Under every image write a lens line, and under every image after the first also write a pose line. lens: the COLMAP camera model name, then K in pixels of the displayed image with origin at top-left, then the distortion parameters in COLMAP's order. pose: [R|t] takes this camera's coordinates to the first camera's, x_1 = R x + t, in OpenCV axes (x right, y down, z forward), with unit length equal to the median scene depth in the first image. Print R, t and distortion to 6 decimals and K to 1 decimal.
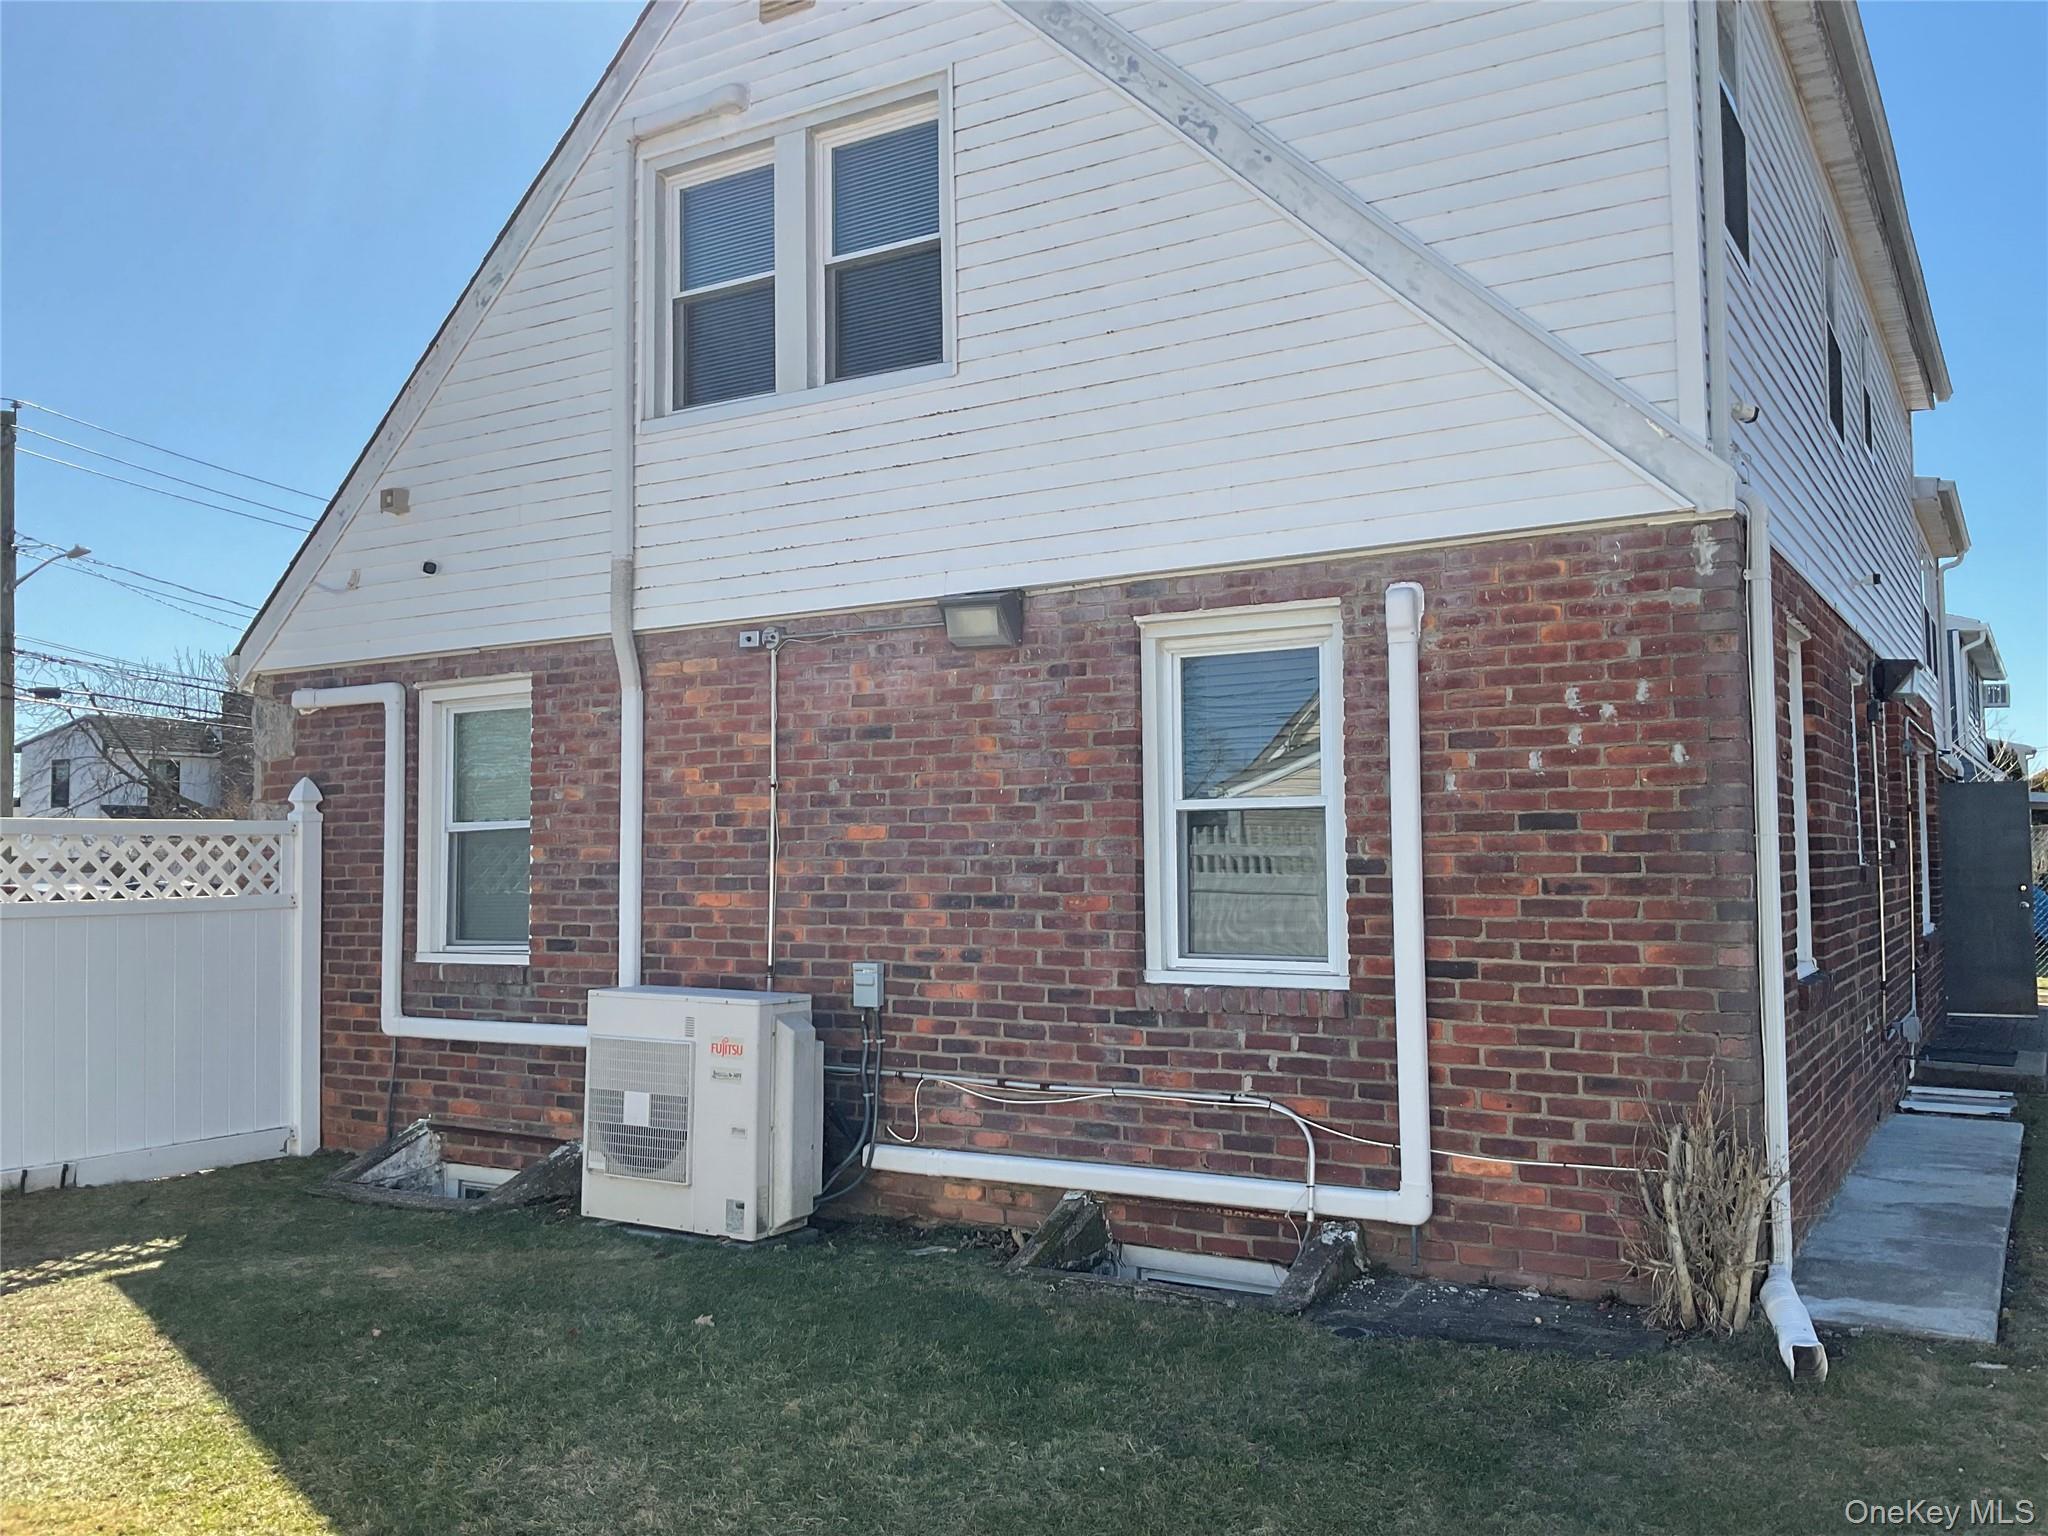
lens RADIAL K [[1710.7, 0, 1011.0], [0, 1710.7, 772.3], [0, 0, 1]] dist [0.087530, -0.154721]
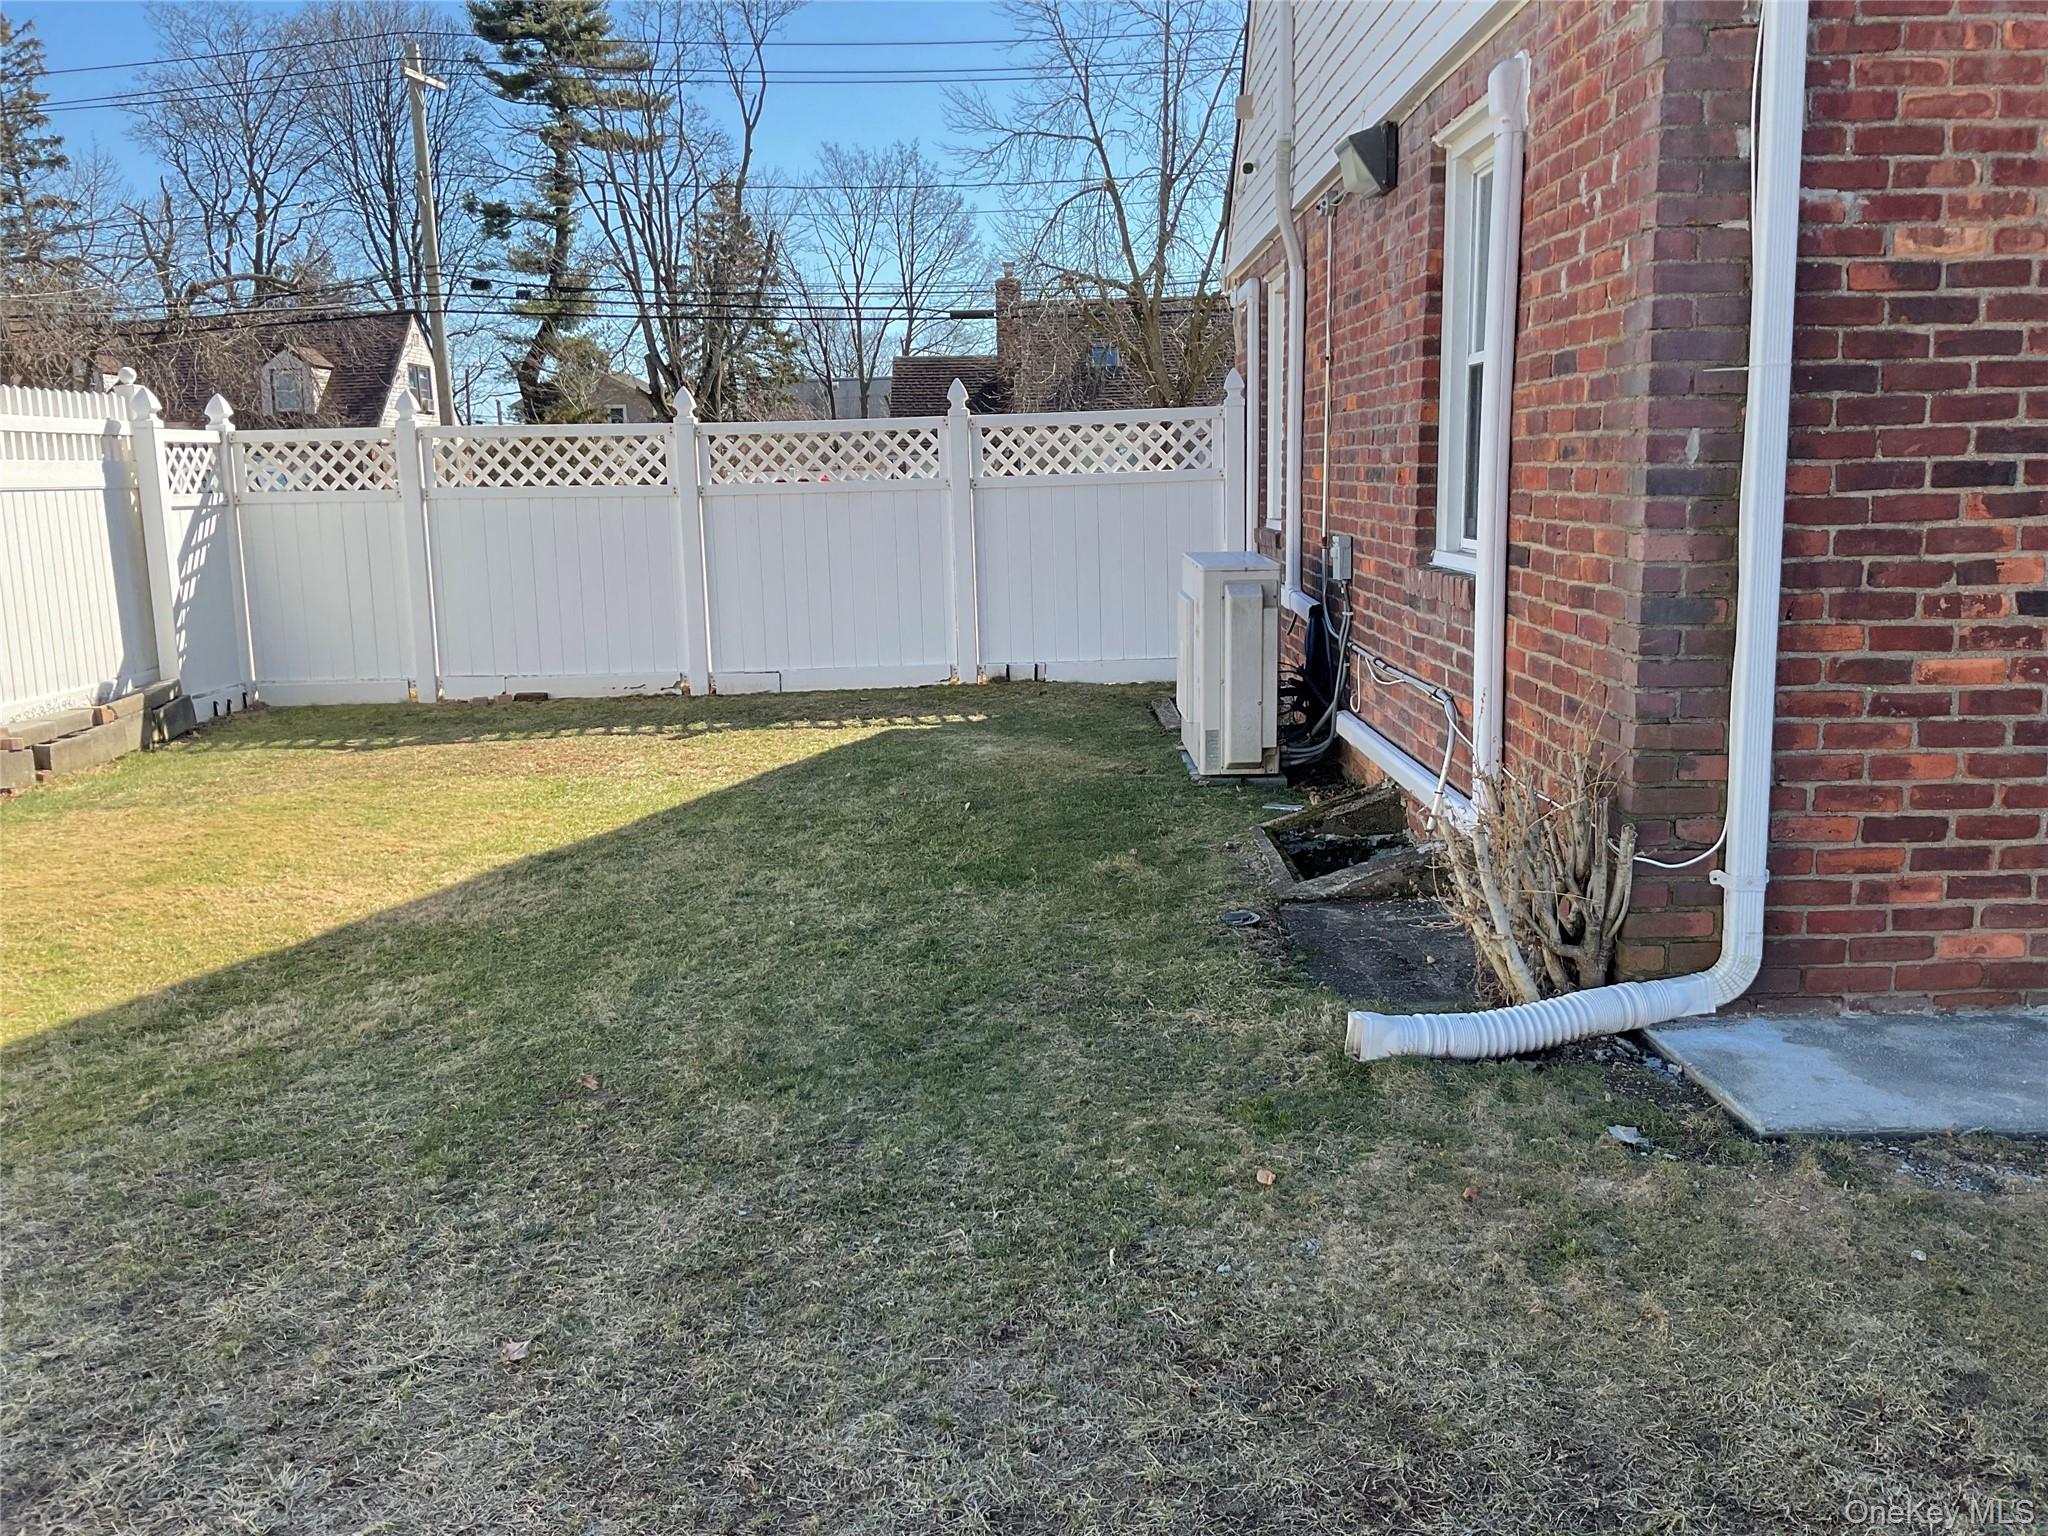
lens RADIAL K [[1710.7, 0, 1013.1], [0, 1710.7, 780.2], [0, 0, 1]] dist [0.087530, -0.154721]
pose [[0.496761, 0.146235, -0.855479, 0.666090], [0.074568, 0.974866, 0.209943, 0.022795], [0.864678, -0.168083, 0.473370, 0.305216]]
